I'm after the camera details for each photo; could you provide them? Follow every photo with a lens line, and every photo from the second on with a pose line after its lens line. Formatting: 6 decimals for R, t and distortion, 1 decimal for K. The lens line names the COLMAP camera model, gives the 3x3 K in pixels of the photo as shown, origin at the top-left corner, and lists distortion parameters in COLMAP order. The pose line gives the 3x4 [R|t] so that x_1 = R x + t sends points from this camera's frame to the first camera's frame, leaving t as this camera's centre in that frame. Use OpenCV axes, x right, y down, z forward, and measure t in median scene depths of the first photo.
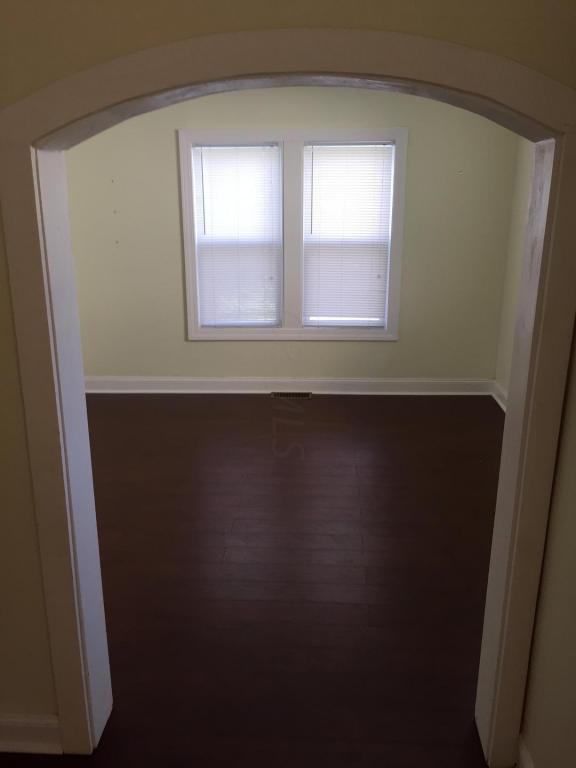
lens RADIAL K [[663.8, 0, 283.9], [0, 663.8, 390.3], [0, 0, 1]] dist [0.069707, 0.000338]
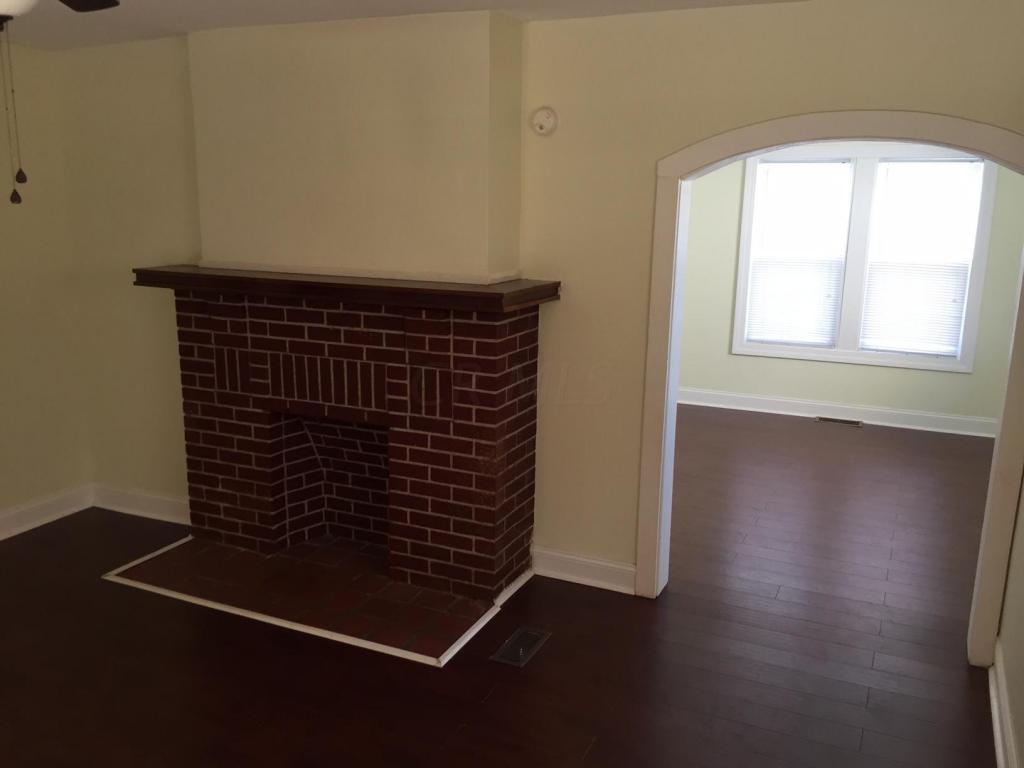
lens RADIAL K [[892.2, 0, 490.3], [0, 892.2, 402.3], [0, 0, 1]] dist [0.061603, -0.128544]
pose [[0.926152, 0.095908, -0.364752, 0.016463], [-0.122811, 0.991107, -0.051230, 0.108182], [0.356595, 0.092242, 0.929694, -0.357186]]
